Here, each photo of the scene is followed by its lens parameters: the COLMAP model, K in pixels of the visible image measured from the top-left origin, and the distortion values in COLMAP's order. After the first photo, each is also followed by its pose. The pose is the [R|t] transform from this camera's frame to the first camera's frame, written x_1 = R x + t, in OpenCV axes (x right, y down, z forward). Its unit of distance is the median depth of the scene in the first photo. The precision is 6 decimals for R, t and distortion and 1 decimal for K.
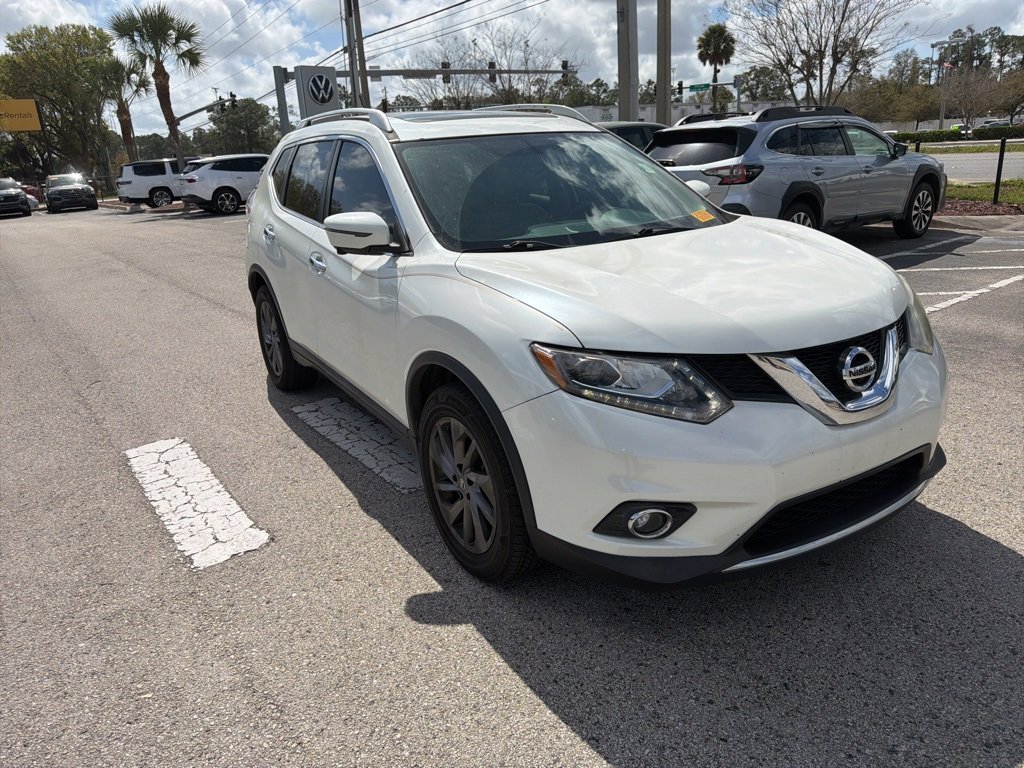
lens RADIAL K [[717.7, 0, 512.0], [0, 717.7, 384.0], [0, 0, 1]] dist [0.008138, 0.005742]
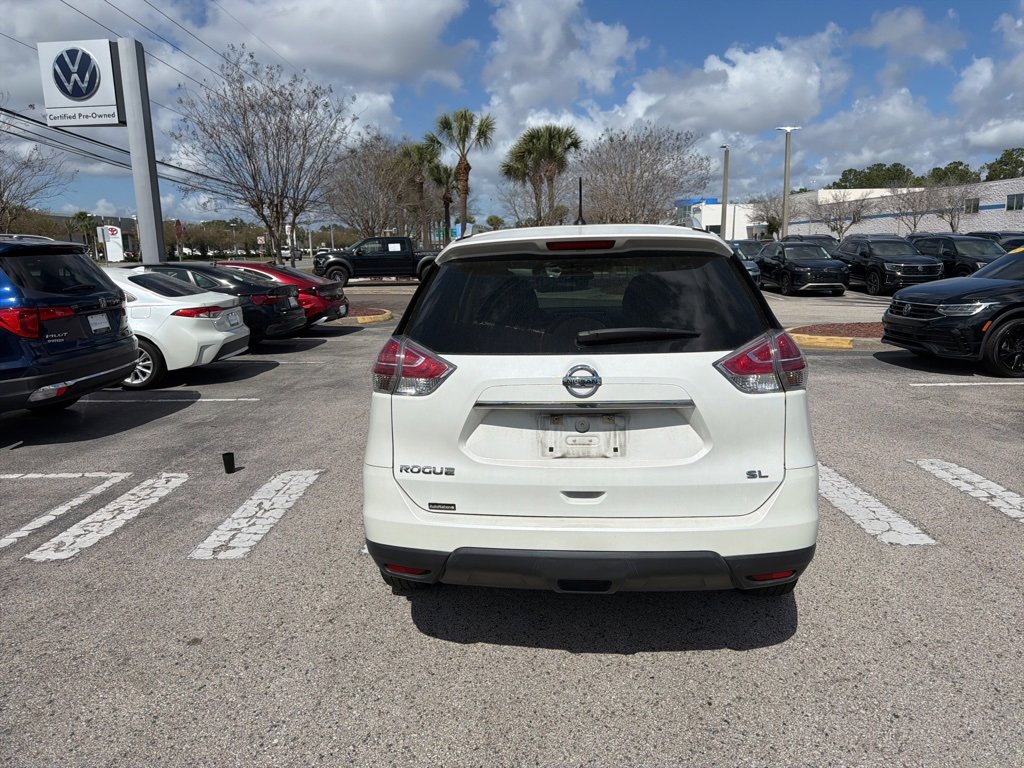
lens RADIAL K [[733.6, 0, 518.5], [0, 733.6, 369.5], [0, 0, 1]] dist [0.042699, -0.053184]
pose [[-0.807217, -0.020865, 0.589886, -0.696380], [0.249206, 0.893889, 0.372639, -0.653964], [-0.535068, 0.447803, -0.716362, 1.998952]]
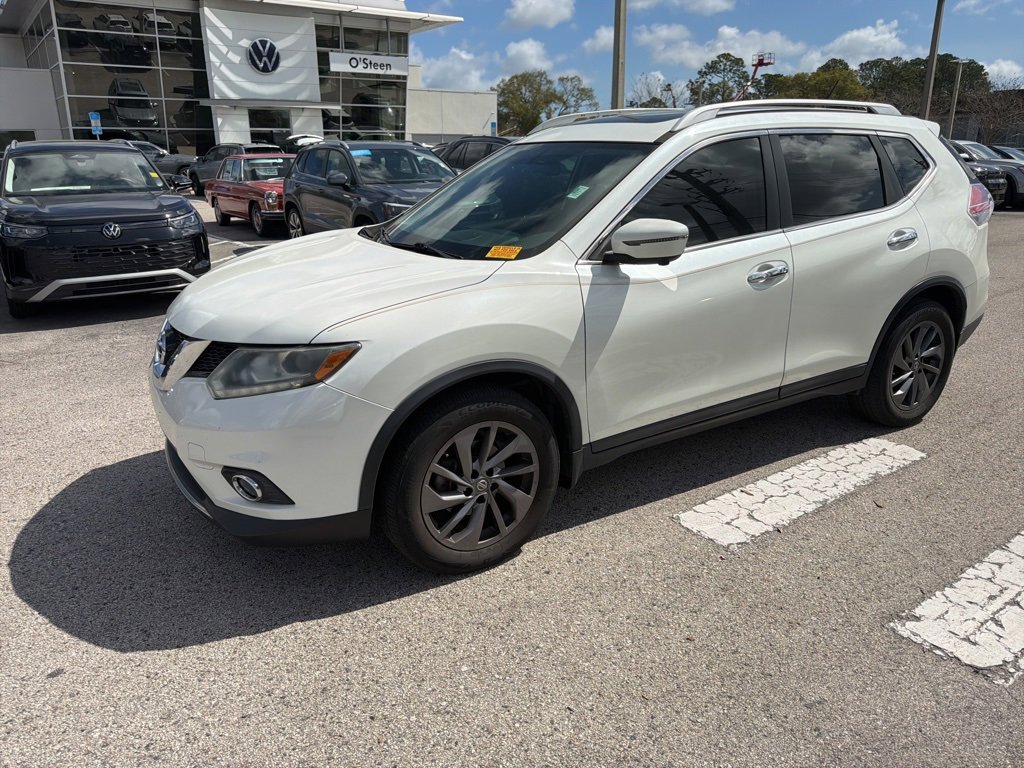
lens RADIAL K [[728.3, 0, 503.8], [0, 728.3, 385.2], [0, 0, 1]] dist [0.006470, -0.008238]
pose [[0.004824, 0.366453, -0.930424, 0.956417], [-0.305943, 0.886360, 0.347512, -0.339944], [0.952038, 0.282980, 0.116390, 0.813821]]
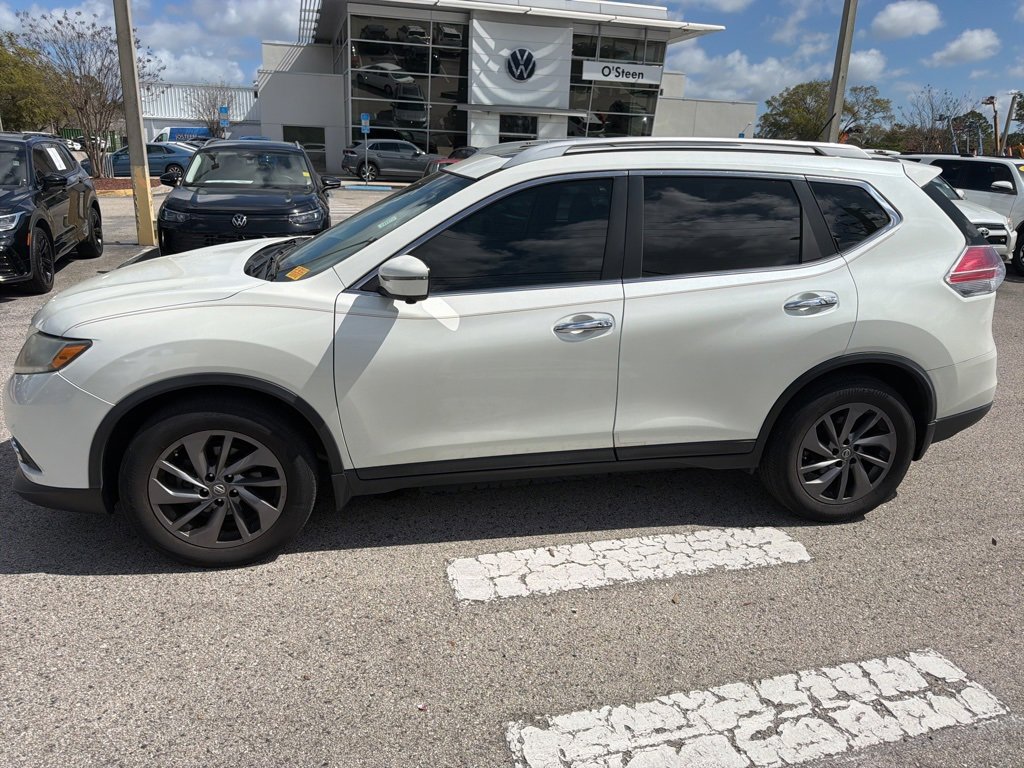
lens RADIAL K [[726.9, 0, 513.6], [0, 726.9, 378.1], [0, 0, 1]] dist [0.037506, -0.045704]
pose [[-0.340950, 0.326381, -0.881606, 0.863279], [-0.308162, 0.847177, 0.432813, -0.518065], [0.888138, 0.419245, -0.188267, 1.261202]]
